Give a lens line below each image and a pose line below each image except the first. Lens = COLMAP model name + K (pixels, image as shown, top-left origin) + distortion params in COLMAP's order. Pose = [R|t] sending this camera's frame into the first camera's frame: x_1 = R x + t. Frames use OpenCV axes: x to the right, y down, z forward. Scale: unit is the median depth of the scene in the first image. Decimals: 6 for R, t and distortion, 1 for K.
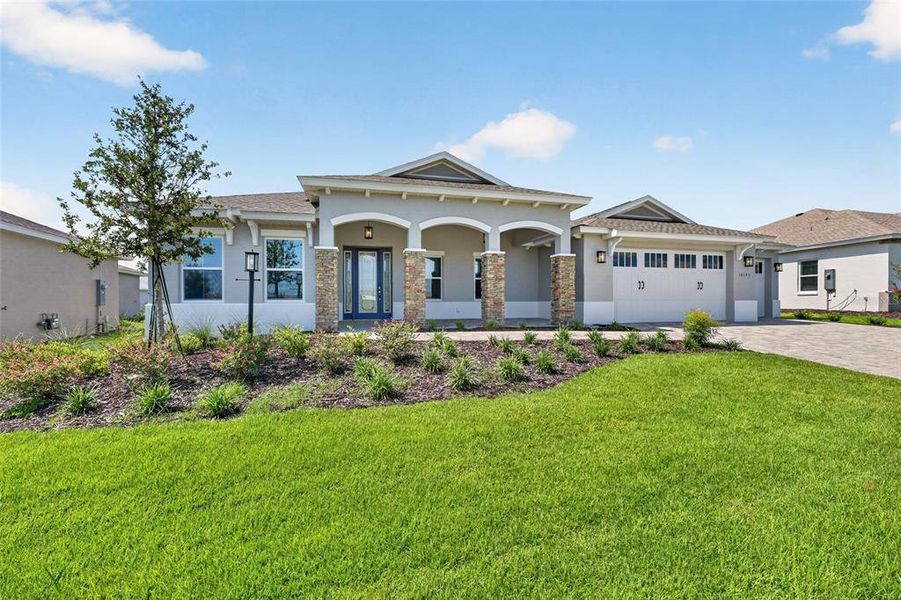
lens RADIAL K [[370.9, 0, 452.5], [0, 370.9, 301.6], [0, 0, 1]] dist [-0.011870, 0.000106]
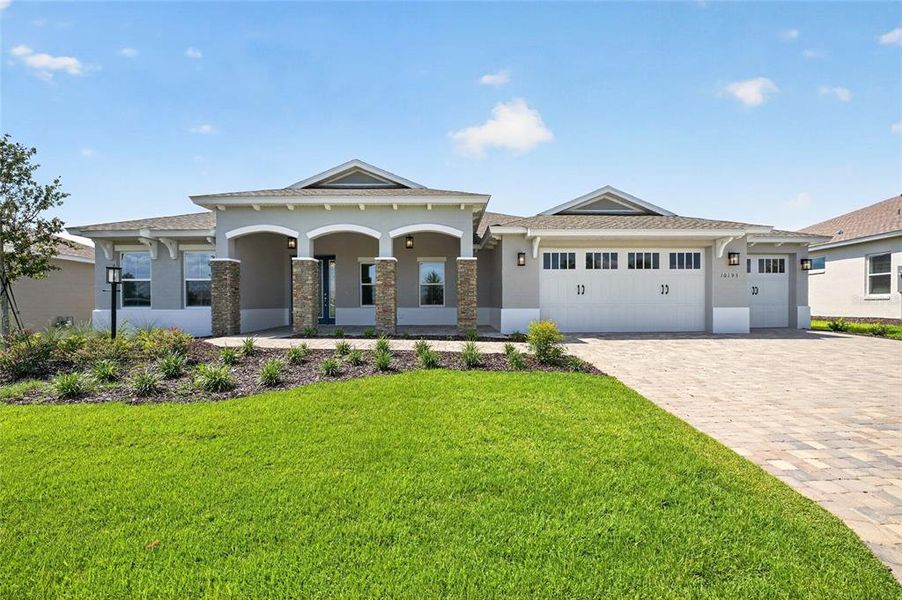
lens RADIAL K [[355.7, 0, 438.7], [0, 355.7, 303.0], [0, 0, 1]] dist [-0.007808, -0.000136]
pose [[0.969008, -0.002362, -0.247018, 0.394378], [-0.000662, 0.999926, -0.012160, -0.002073], [0.247028, 0.011947, 0.968935, 0.100079]]
